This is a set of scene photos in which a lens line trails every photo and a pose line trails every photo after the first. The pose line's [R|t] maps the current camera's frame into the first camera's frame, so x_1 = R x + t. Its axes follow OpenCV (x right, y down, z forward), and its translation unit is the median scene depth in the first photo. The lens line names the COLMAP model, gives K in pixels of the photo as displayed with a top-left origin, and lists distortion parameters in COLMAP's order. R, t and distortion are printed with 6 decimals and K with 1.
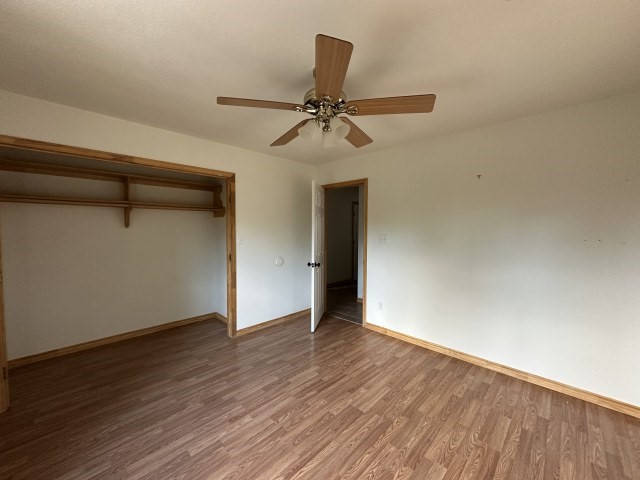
lens RADIAL K [[255.3, 0, 320.3], [0, 255.3, 238.3], [0, 0, 1]] dist [-0.006182, 0.000366]
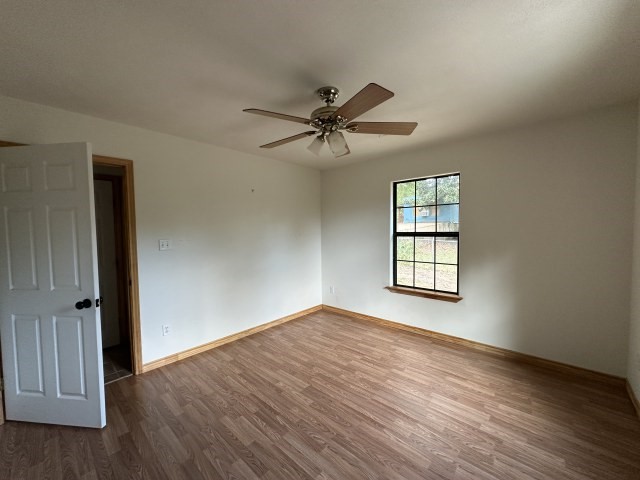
lens RADIAL K [[255.3, 0, 318.1], [0, 255.3, 243.5], [0, 0, 1]] dist [-0.006182, 0.000366]
pose [[-0.032247, -0.060637, 0.997639, -0.789441], [0.058338, 0.996342, 0.062444, -0.036200], [-0.997776, 0.060214, -0.028592, 0.775565]]
